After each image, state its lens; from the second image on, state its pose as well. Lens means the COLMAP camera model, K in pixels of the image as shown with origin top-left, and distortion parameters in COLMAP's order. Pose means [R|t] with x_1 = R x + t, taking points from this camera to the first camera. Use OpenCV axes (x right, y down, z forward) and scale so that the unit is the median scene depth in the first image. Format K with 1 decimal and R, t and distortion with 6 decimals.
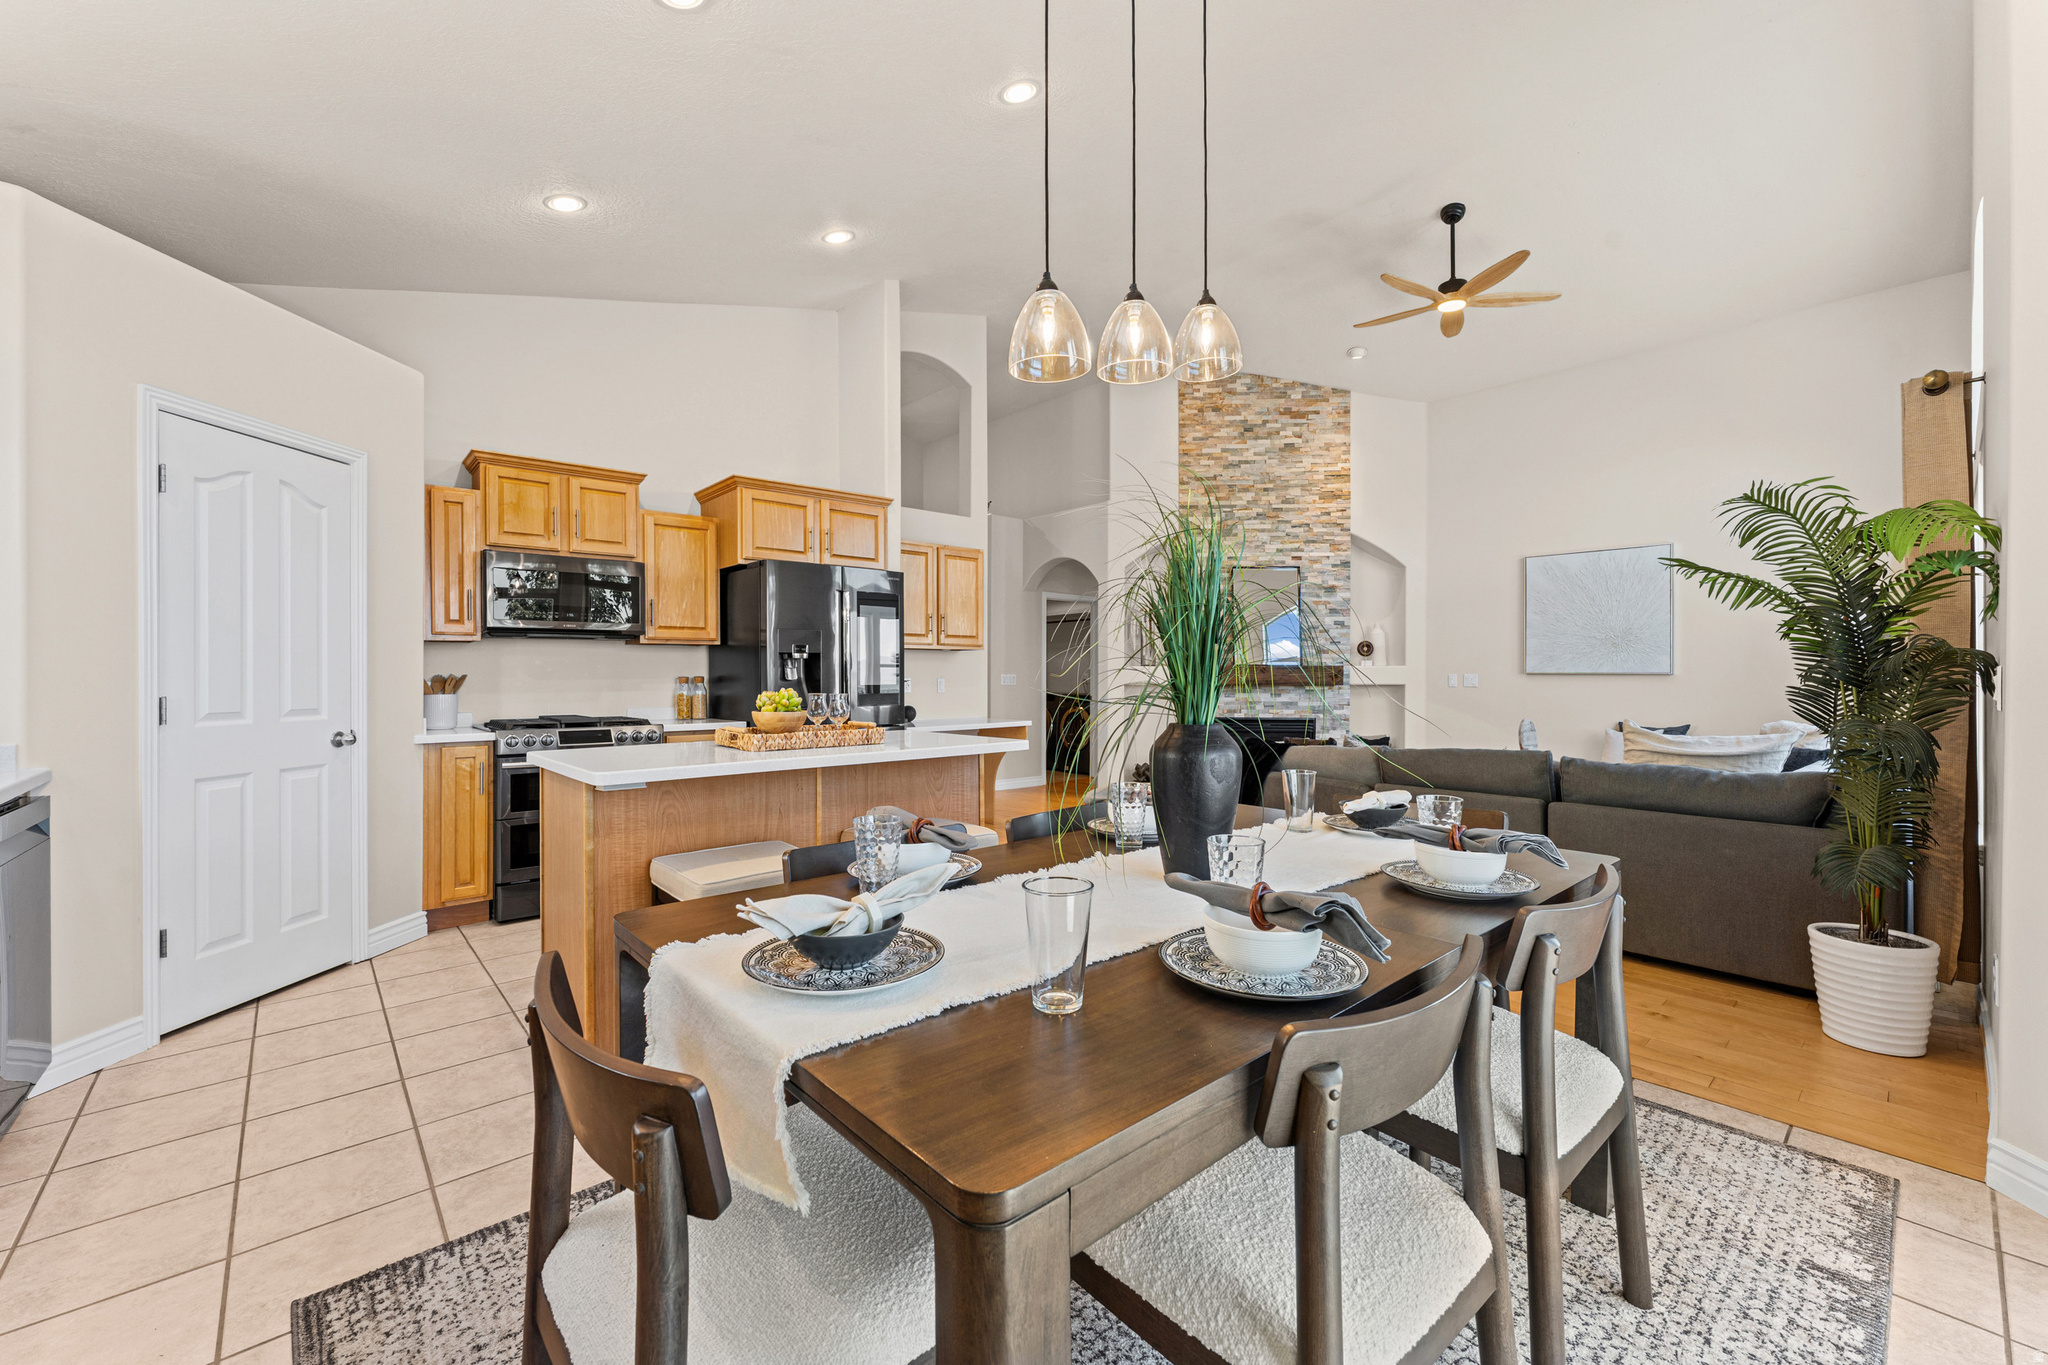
lens RADIAL K [[815.5, 0, 1010.1], [0, 815.5, 676.2], [0, 0, 1]] dist [-0.002301, 0.001248]
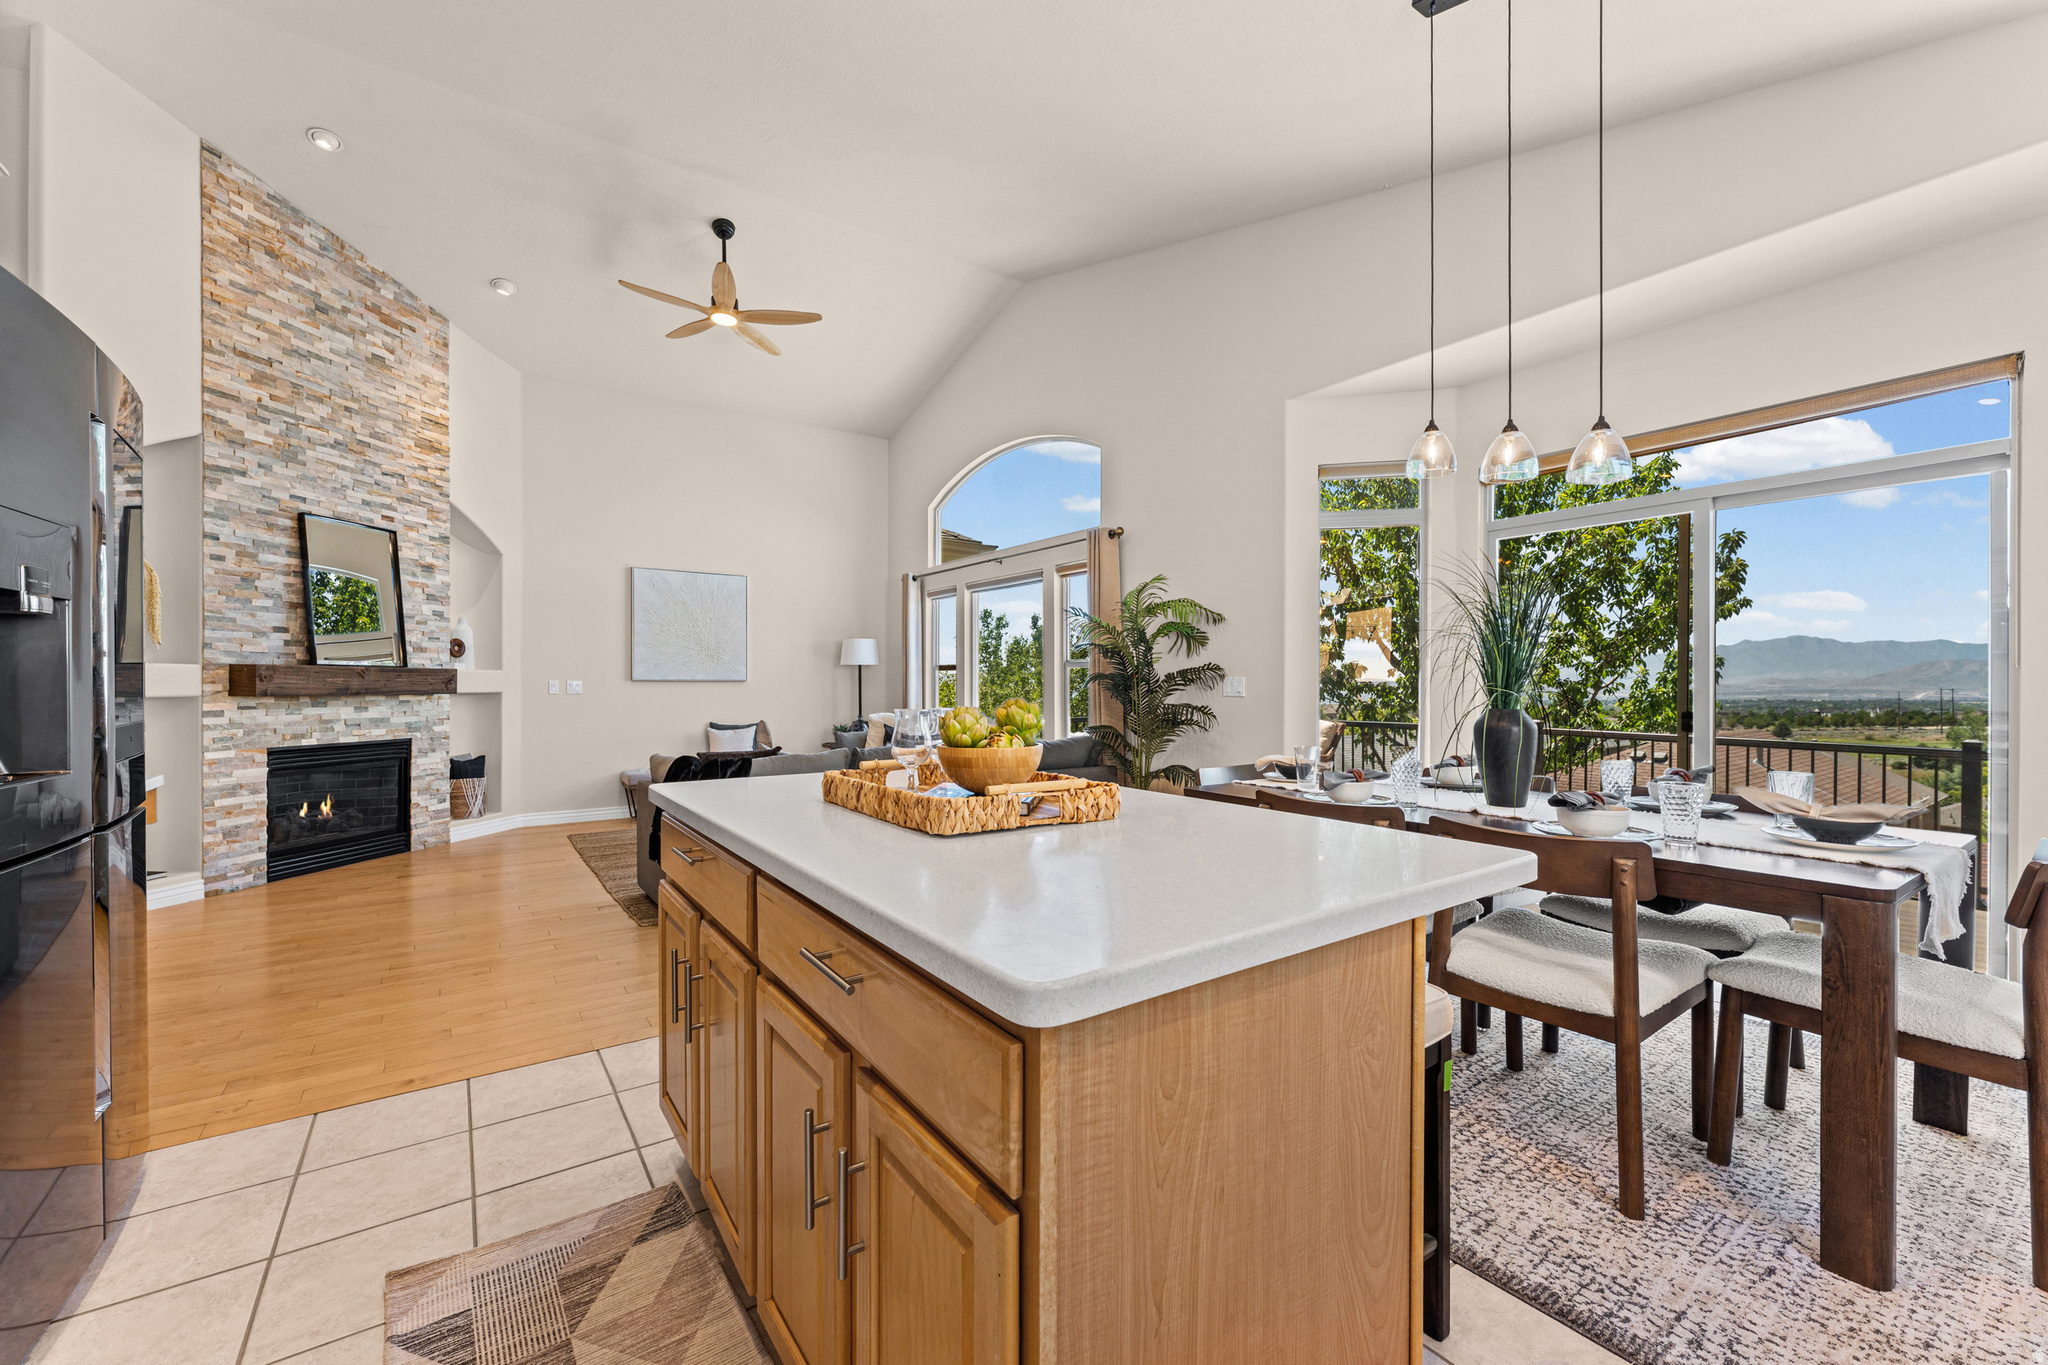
lens RADIAL K [[815.5, 0, 1007.5], [0, 815.5, 688.6], [0, 0, 1]] dist [-0.002301, 0.001248]
pose [[0.121868, -0.003919, 0.992539, -0.299929], [-0.001421, 0.999990, 0.004123, 0.002128], [-0.992545, -0.001913, 0.121861, 0.367219]]
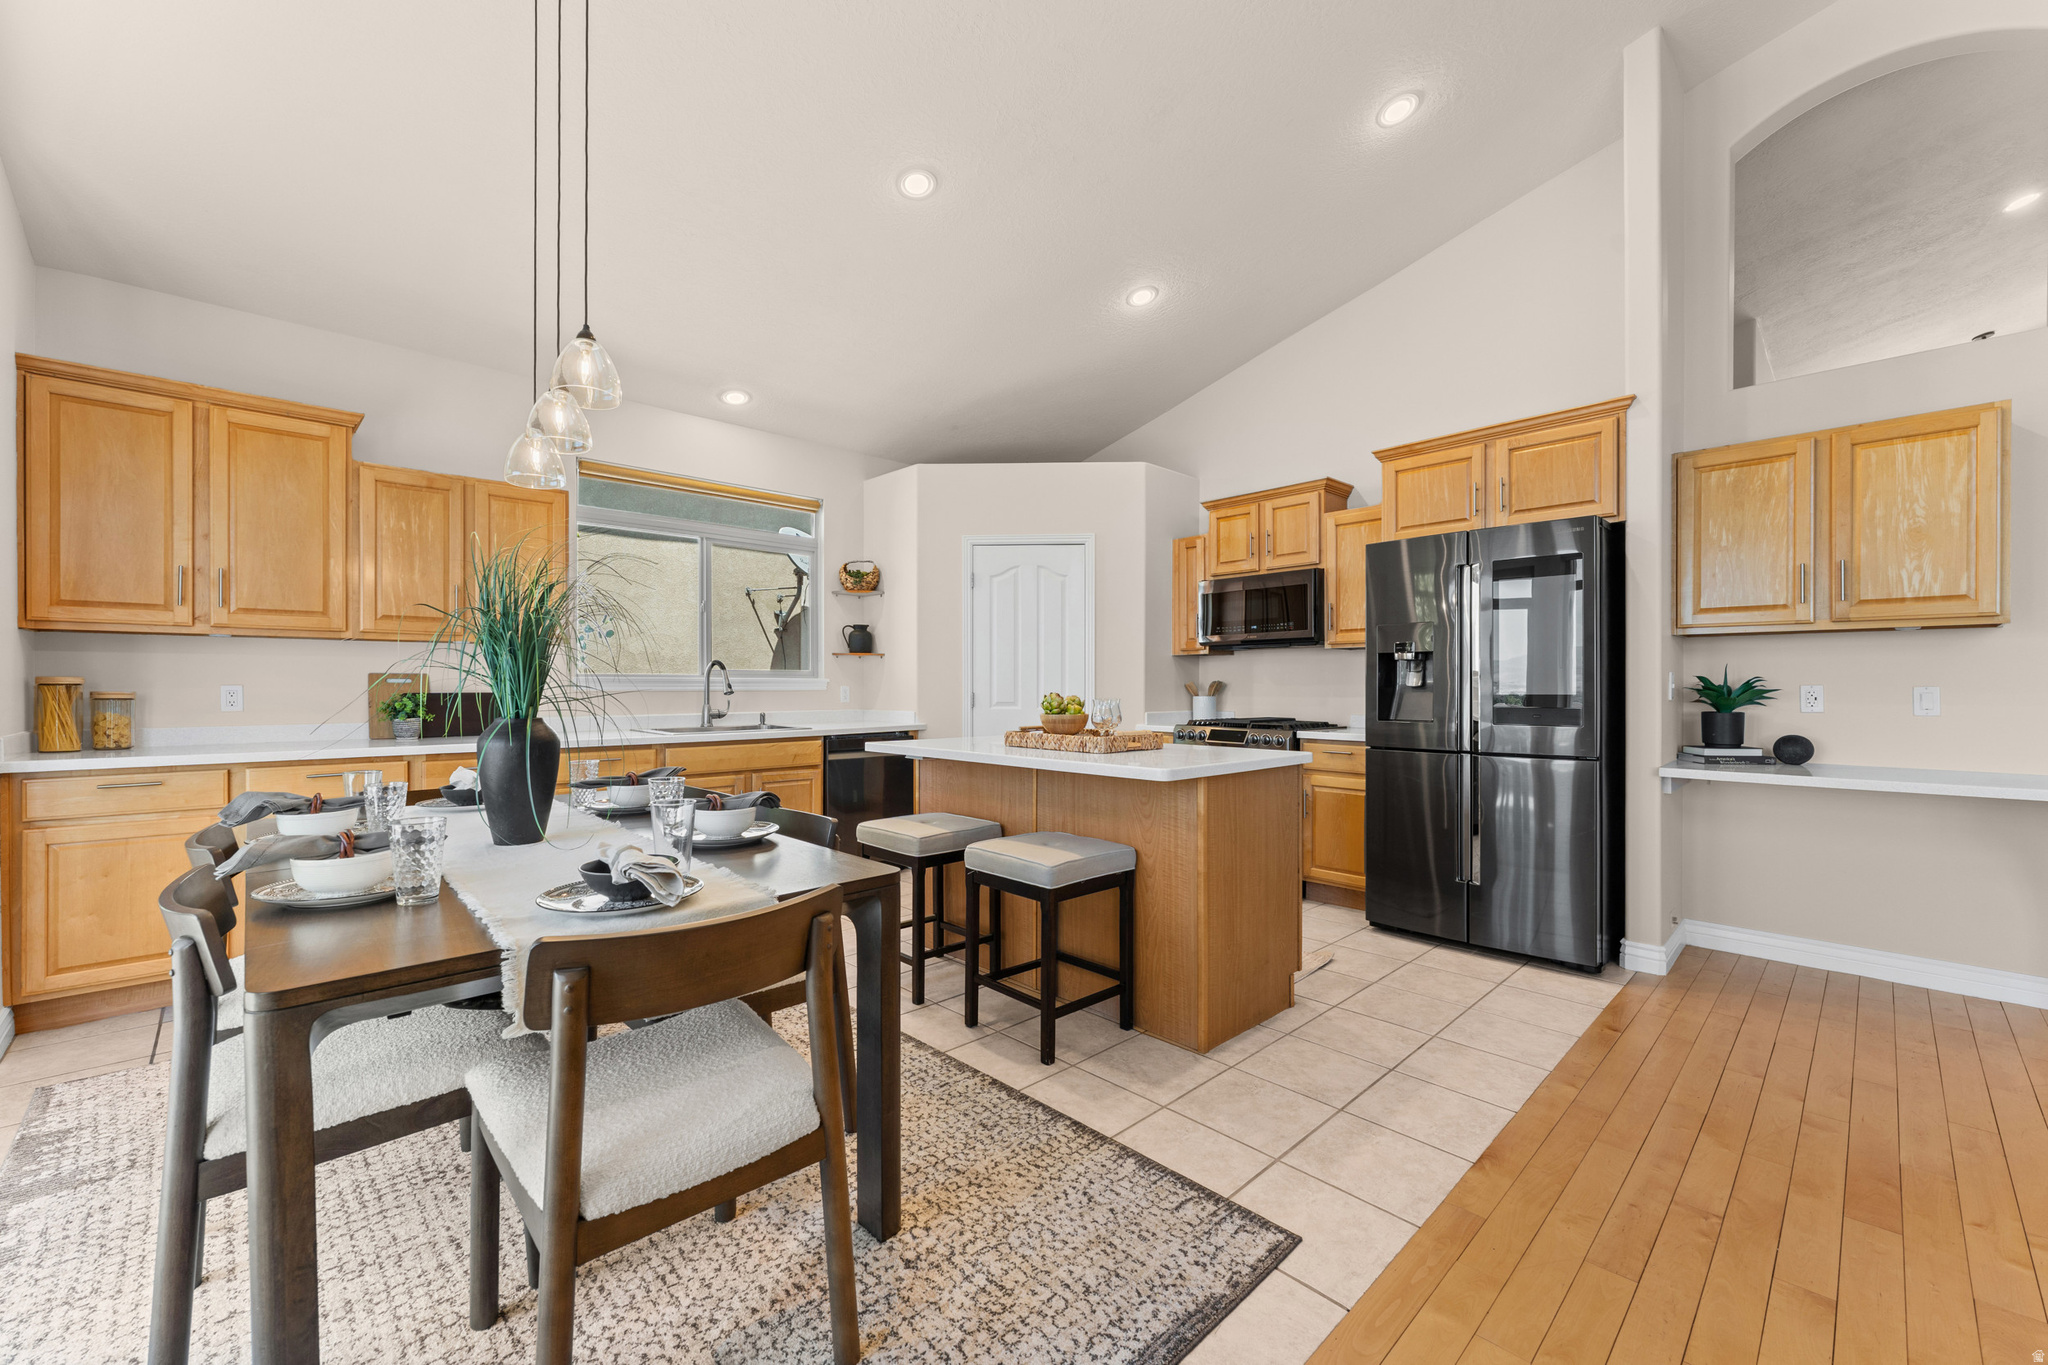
lens RADIAL K [[815.5, 0, 1023.0], [0, 815.5, 685.4], [0, 0, 1]] dist [-0.002301, 0.001248]
pose [[0.051300, 0.002421, -0.998680, 0.311282], [0.000477, 0.999997, 0.002449, 0.000900], [0.998683, -0.000602, 0.051299, 0.350171]]
